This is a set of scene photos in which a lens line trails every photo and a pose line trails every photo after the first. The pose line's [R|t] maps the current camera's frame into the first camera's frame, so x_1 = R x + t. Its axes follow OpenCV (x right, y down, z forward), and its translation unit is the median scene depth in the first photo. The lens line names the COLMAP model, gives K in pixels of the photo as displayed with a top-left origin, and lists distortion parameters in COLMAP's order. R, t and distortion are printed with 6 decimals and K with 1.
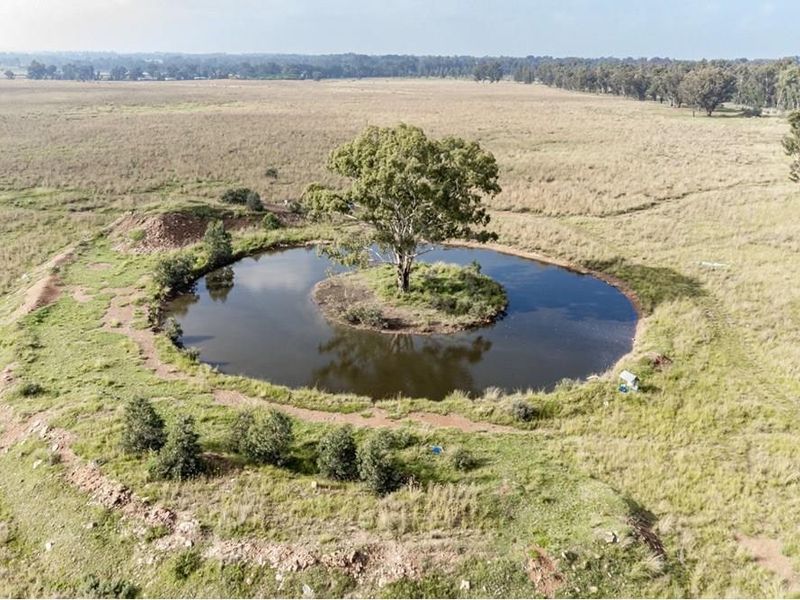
lens RADIAL K [[643.7, 0, 400.0], [0, 643.7, 300.0], [0, 0, 1]] dist [0.027450, -0.007153]
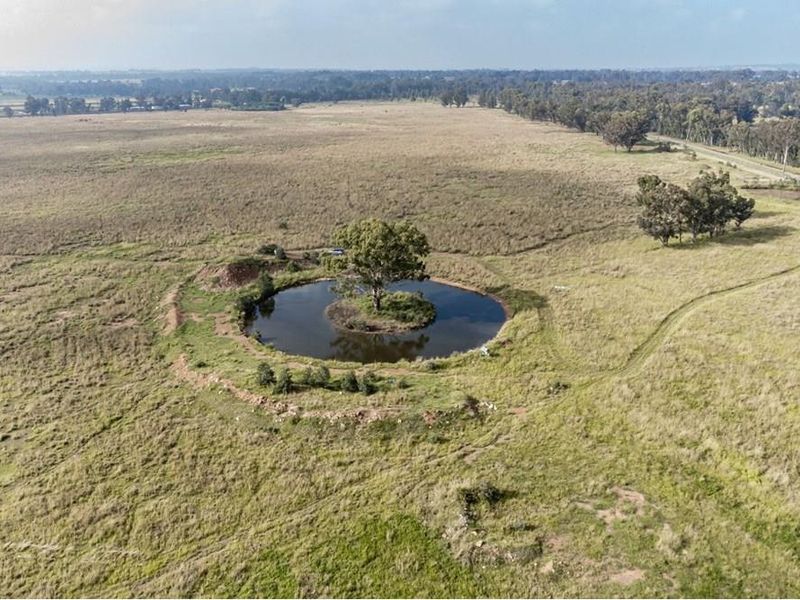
lens RADIAL K [[643.7, 0, 400.0], [0, 643.7, 300.0], [0, 0, 1]] dist [0.027450, -0.007153]
pose [[0.999074, -0.030455, 0.030389, 0.015397], [0.030840, 0.999449, -0.012279, -0.017627], [-0.029999, 0.013205, 0.999463, -0.786984]]
